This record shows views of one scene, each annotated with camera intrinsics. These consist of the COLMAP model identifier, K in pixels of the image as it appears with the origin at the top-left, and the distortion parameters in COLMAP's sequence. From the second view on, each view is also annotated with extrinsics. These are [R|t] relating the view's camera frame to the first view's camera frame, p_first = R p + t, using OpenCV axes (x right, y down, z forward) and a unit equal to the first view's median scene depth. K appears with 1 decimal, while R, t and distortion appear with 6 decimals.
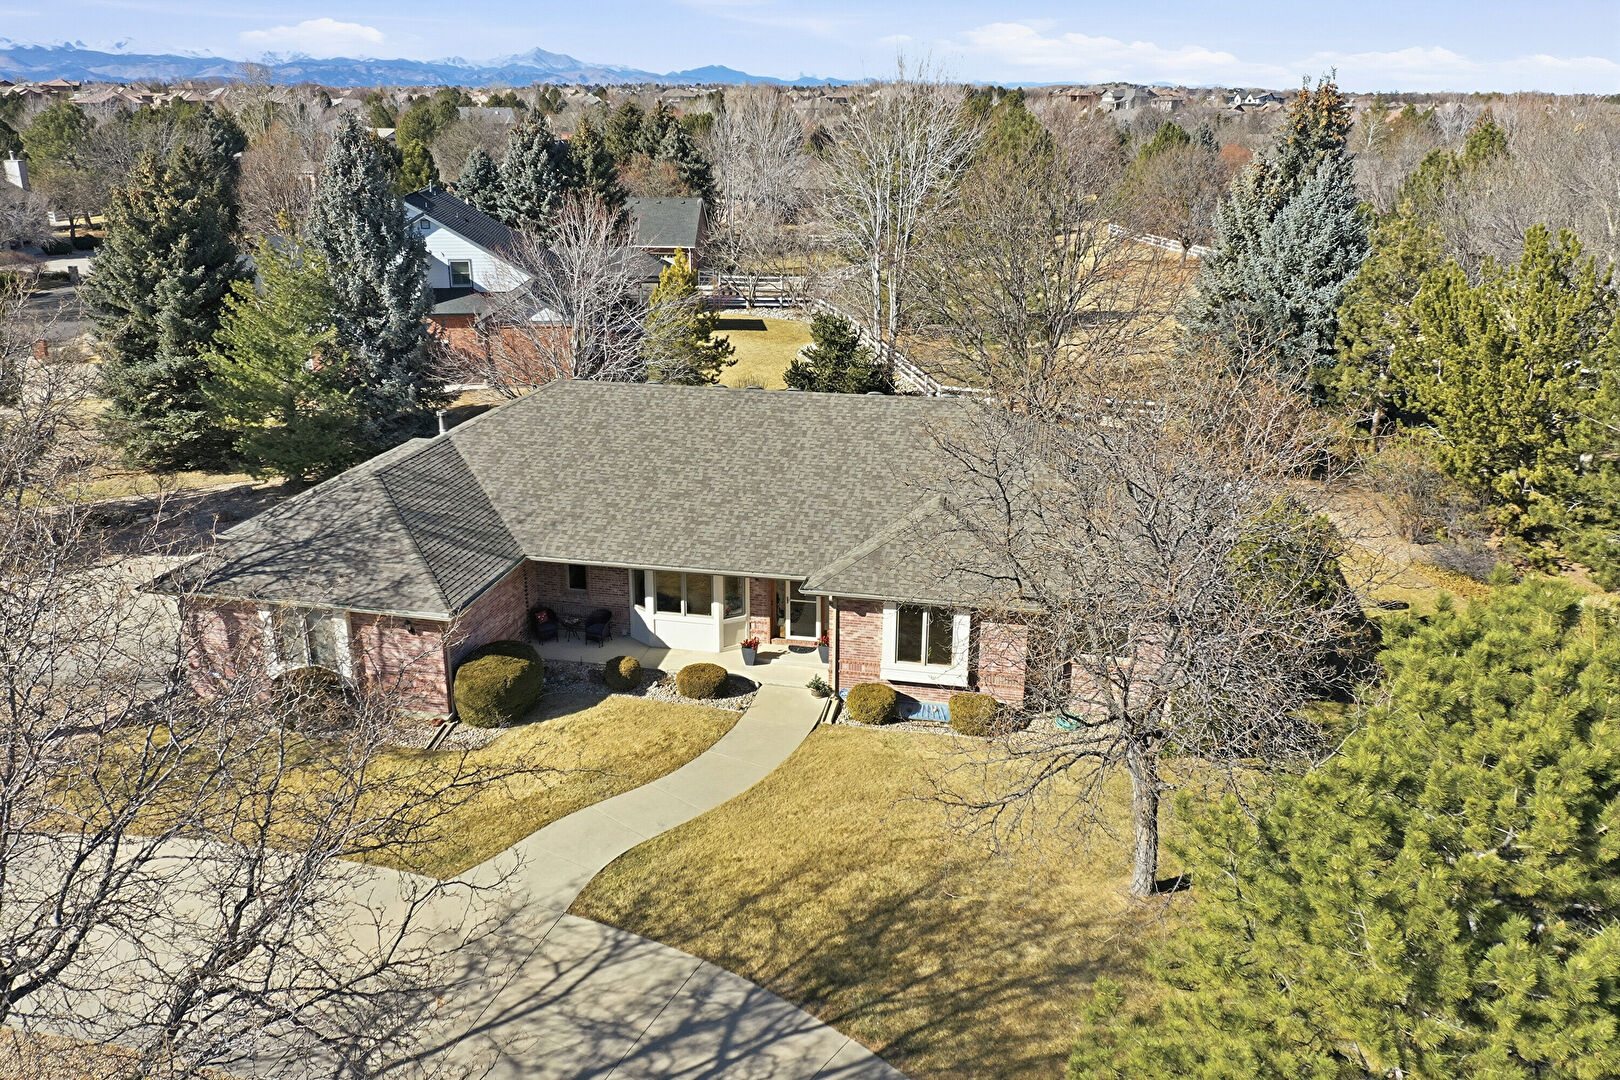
lens RADIAL K [[1257.9, 0, 810.1], [0, 1257.9, 544.2], [0, 0, 1]] dist [-0.010995, 0.011543]
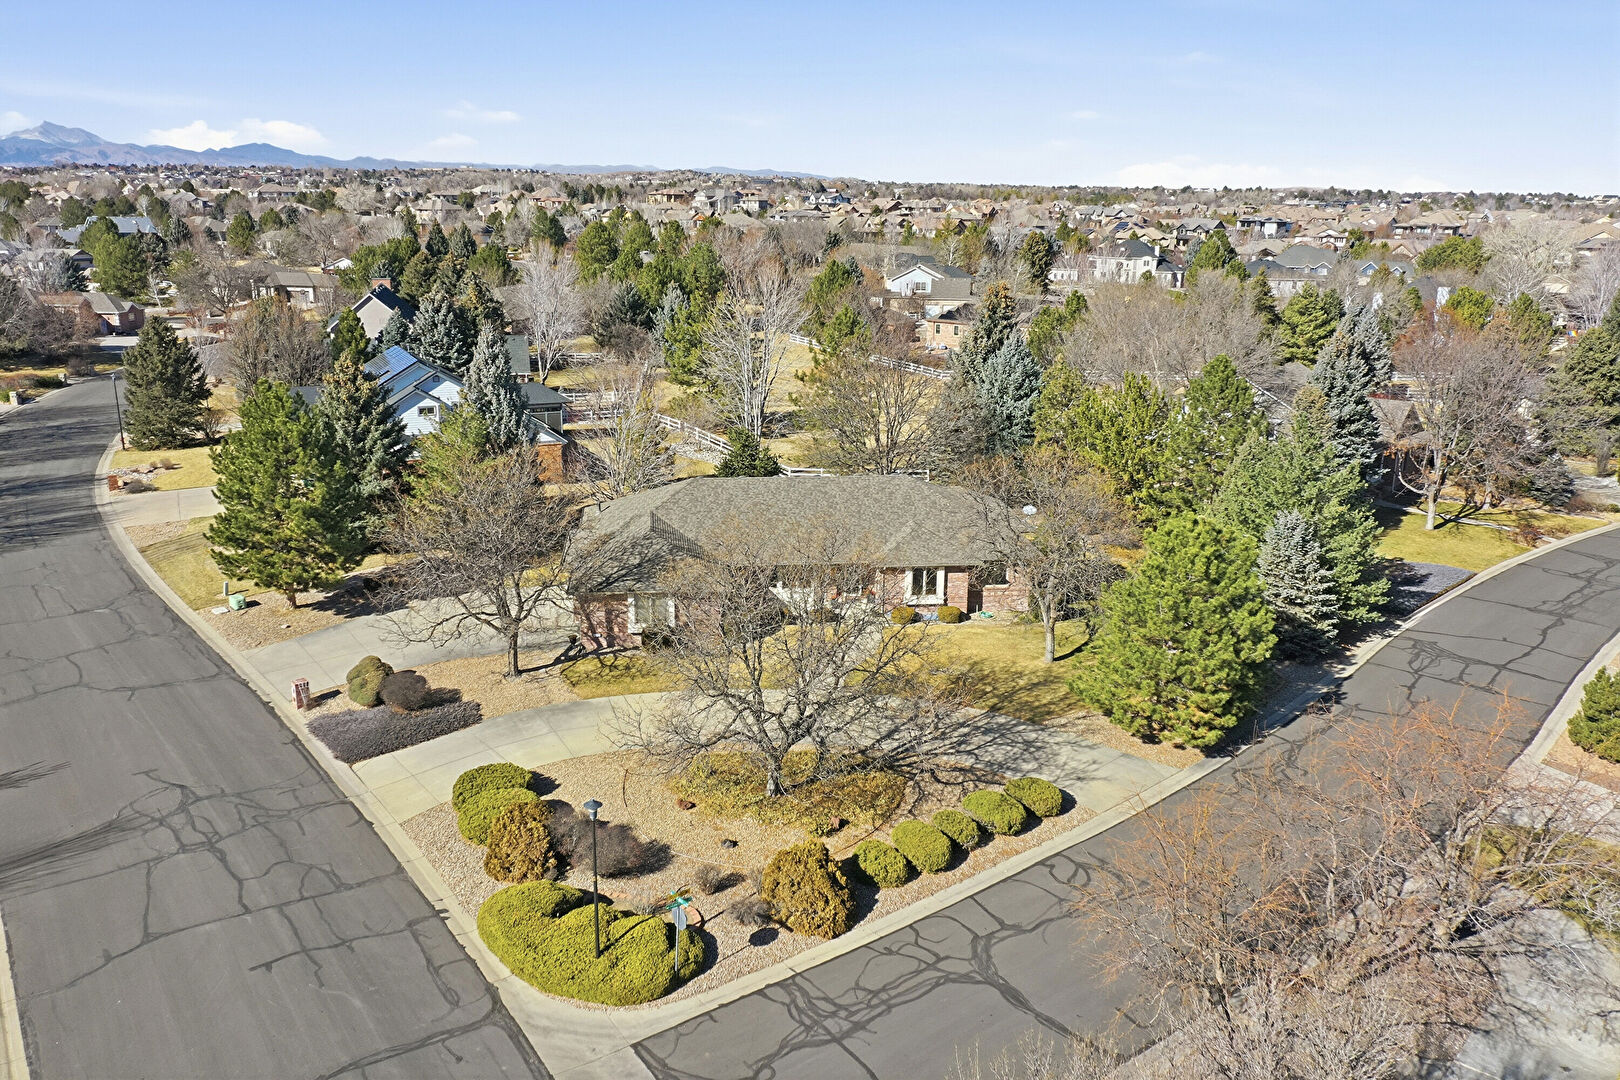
lens RADIAL K [[1257.9, 0, 804.0], [0, 1257.9, 542.5], [0, 0, 1]] dist [-0.010995, 0.011543]
pose [[0.948500, -0.079489, 0.306641, -0.582165], [0.097920, 0.994169, -0.045171, 0.061626], [-0.301262, 0.072871, 0.950753, -0.776210]]
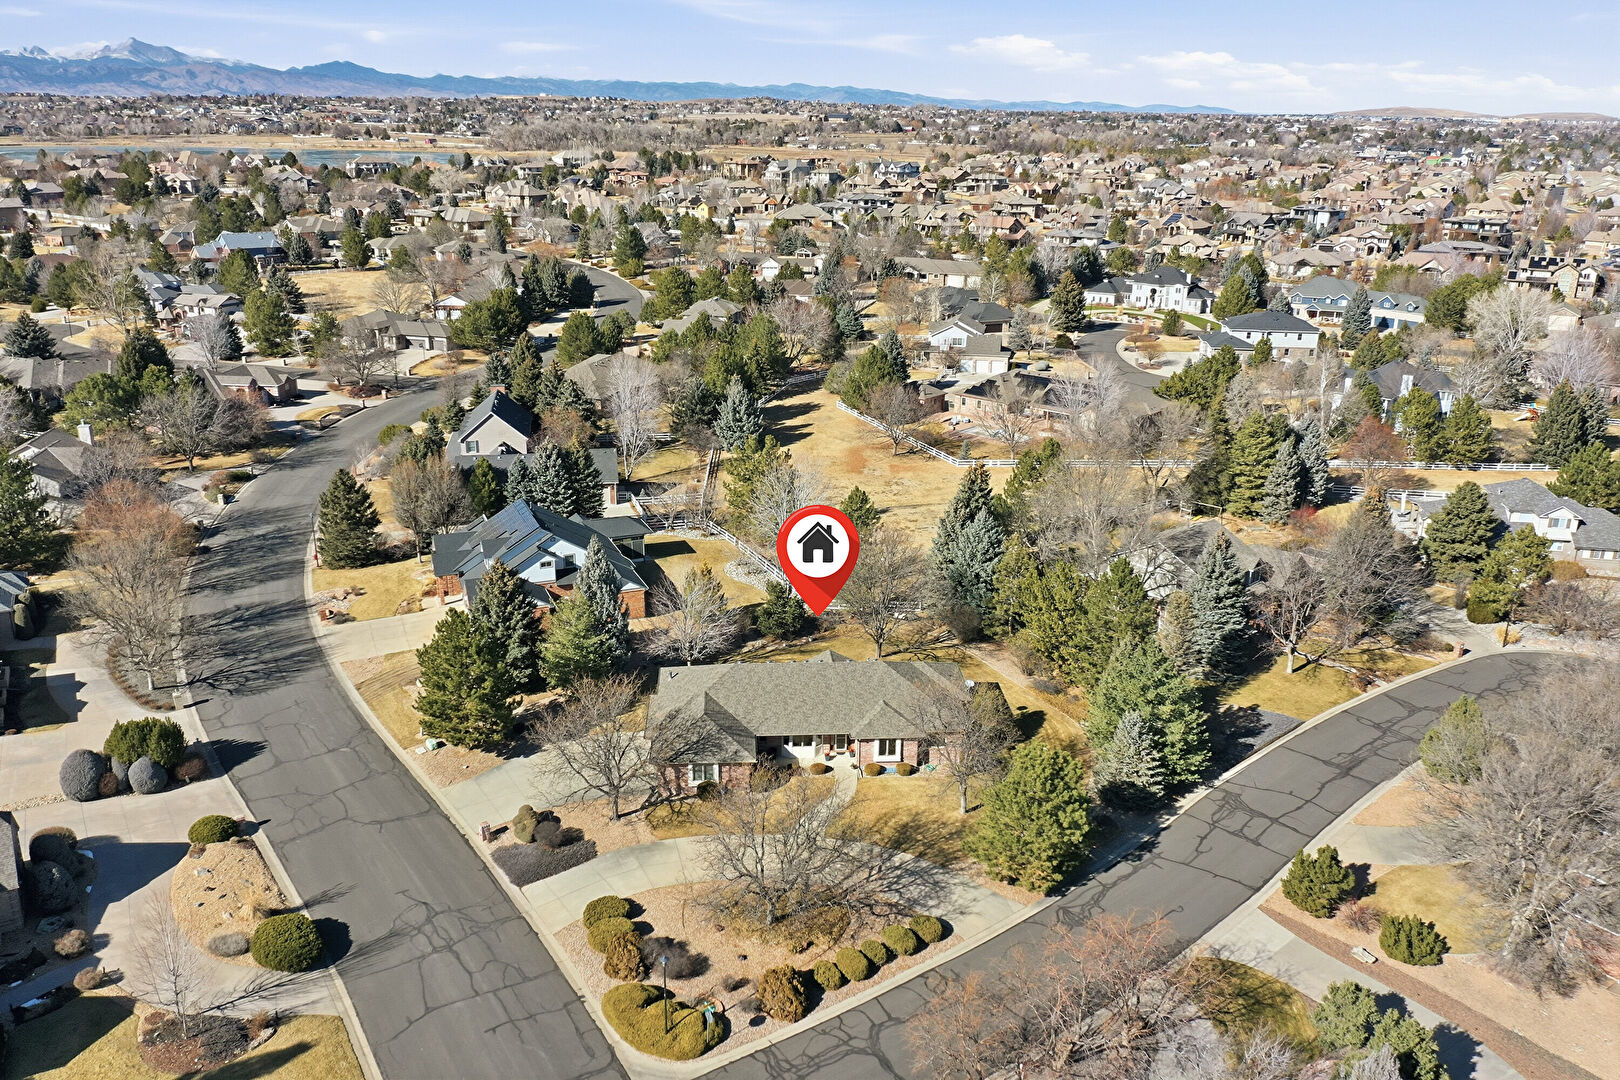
lens RADIAL K [[1257.9, 0, 800.8], [0, 1257.9, 536.6], [0, 0, 1]] dist [-0.010995, 0.011543]
pose [[0.966498, -0.080683, 0.243664, -0.657292], [0.082037, 0.996619, 0.004601, -0.378972], [-0.243212, 0.015542, 0.969849, -1.589958]]
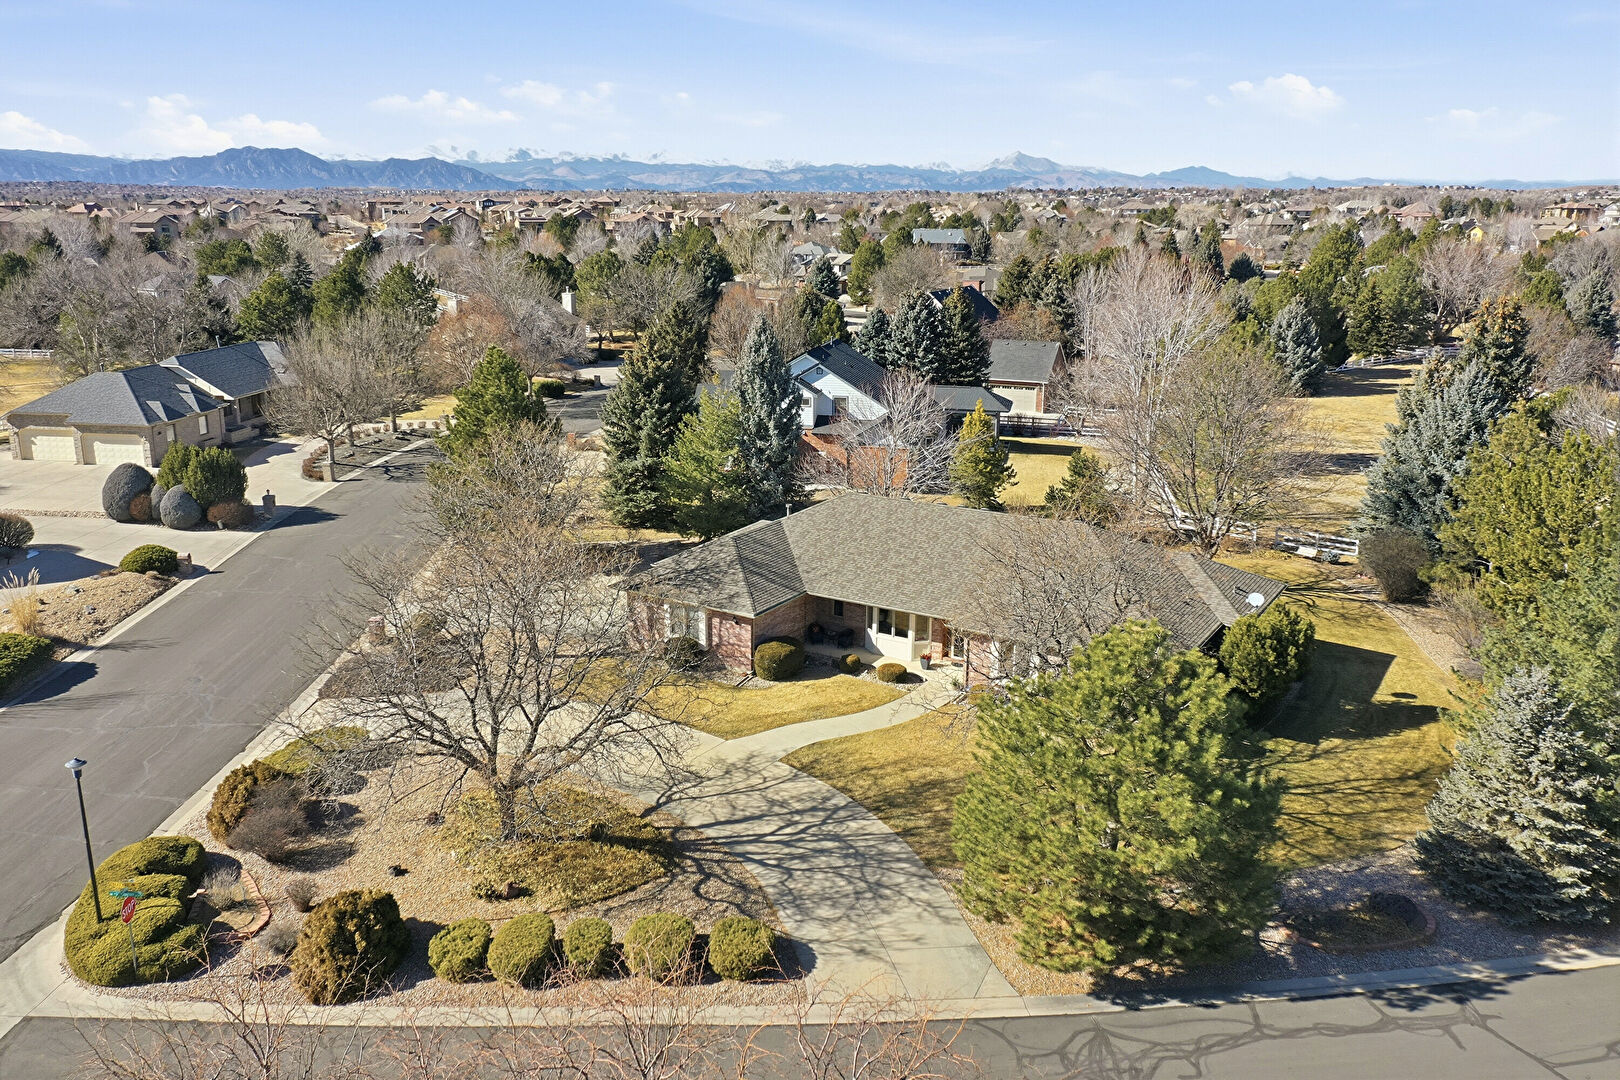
lens RADIAL K [[1257.9, 0, 809.9], [0, 1257.9, 550.9], [0, 0, 1]] dist [-0.010995, 0.011543]
pose [[0.937166, 0.089114, -0.337312, 0.292668], [-0.112233, 0.992442, -0.049632, 0.031763], [0.330340, 0.084371, 0.940084, -0.524426]]
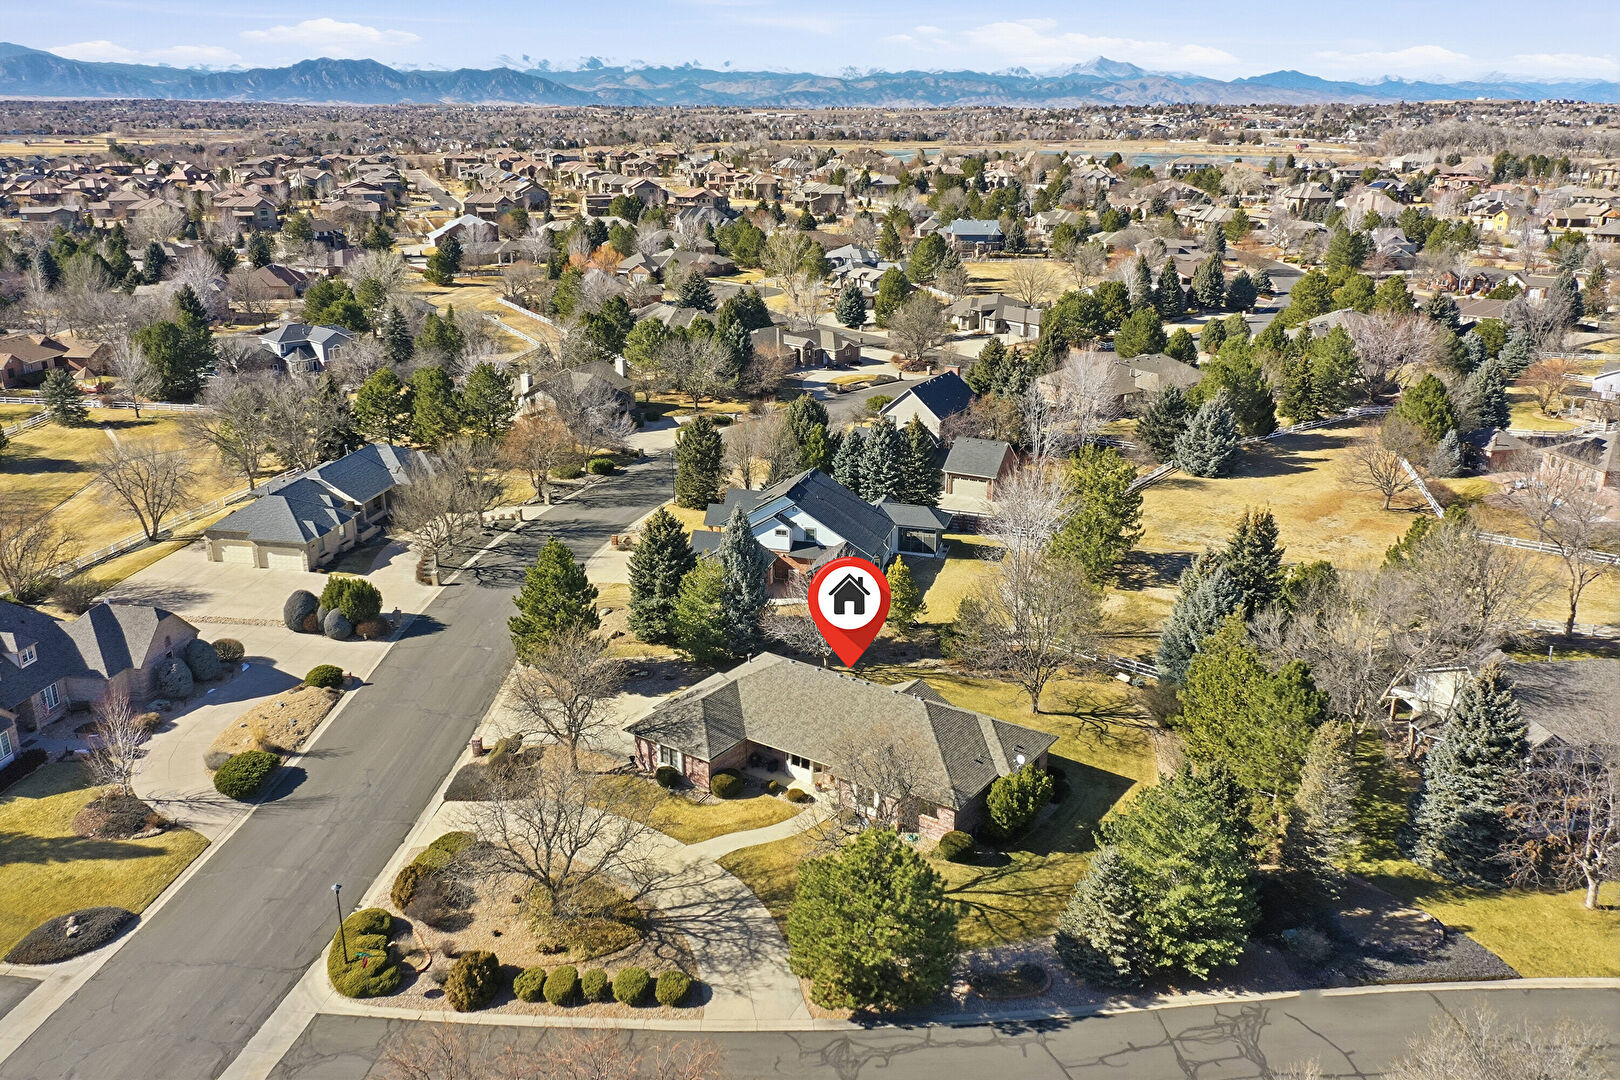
lens RADIAL K [[1257.9, 0, 805.5], [0, 1257.9, 542.4], [0, 0, 1]] dist [-0.010995, 0.011543]
pose [[0.914995, 0.120648, -0.385005, 0.722043], [-0.124092, 0.992142, 0.015990, -0.380537], [0.383909, 0.033145, 0.922776, -1.211696]]
